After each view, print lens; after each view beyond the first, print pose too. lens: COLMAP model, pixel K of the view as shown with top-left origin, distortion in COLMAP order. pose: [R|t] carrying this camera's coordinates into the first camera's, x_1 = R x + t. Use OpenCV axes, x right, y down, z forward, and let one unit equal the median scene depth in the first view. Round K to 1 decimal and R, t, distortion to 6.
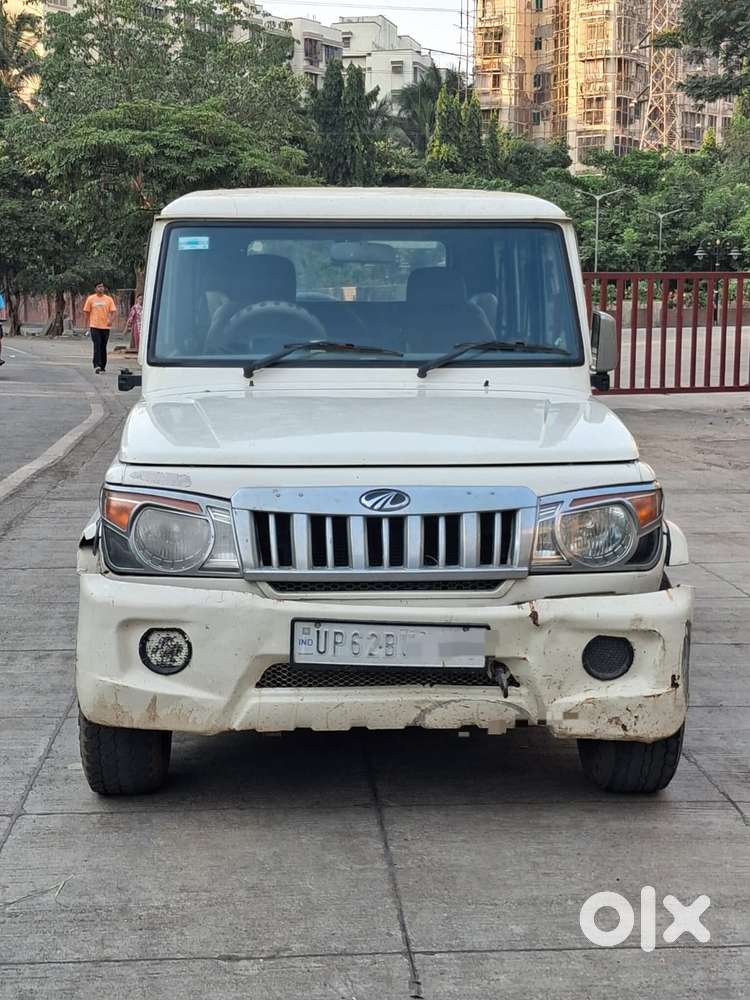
lens RADIAL K [[1708.9, 0, 389.8], [0, 1708.9, 488.4], [0, 0, 1]] dist [0.106444, 0.000000]
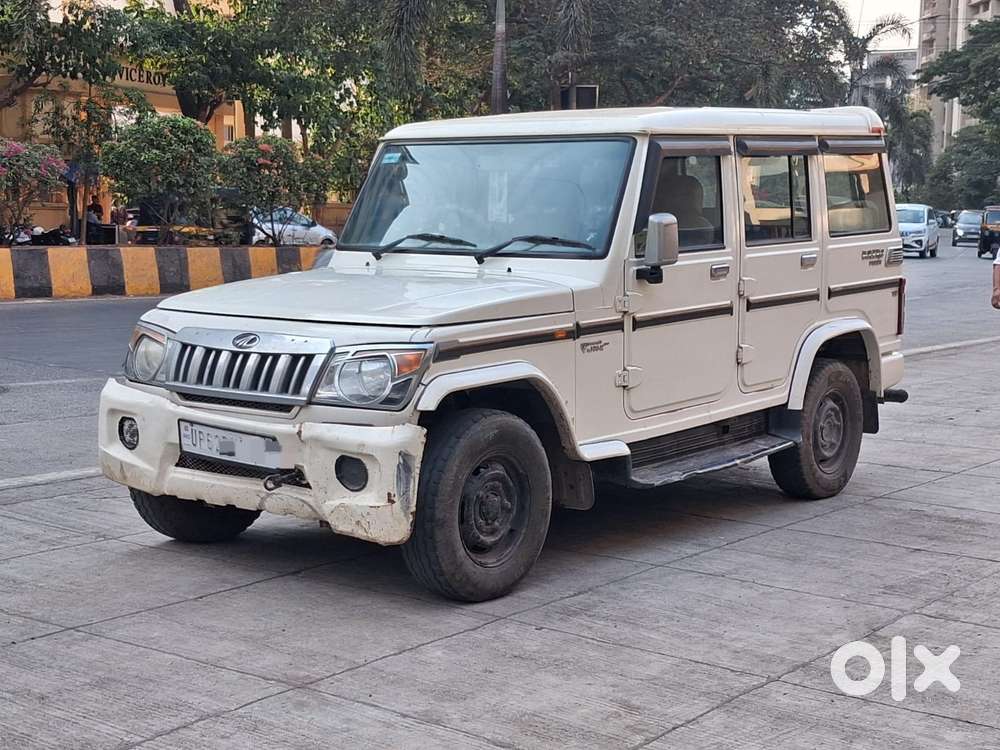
lens RADIAL K [[1708.9, 0, 489.6], [0, 1708.9, 376.7], [0, 0, 1]] dist [0.106444, 0.000000]
pose [[0.747905, 0.076210, -0.659416, 1.059076], [-0.088732, 0.995950, 0.014464, -0.001962], [0.657848, 0.047694, 0.751639, 0.095072]]
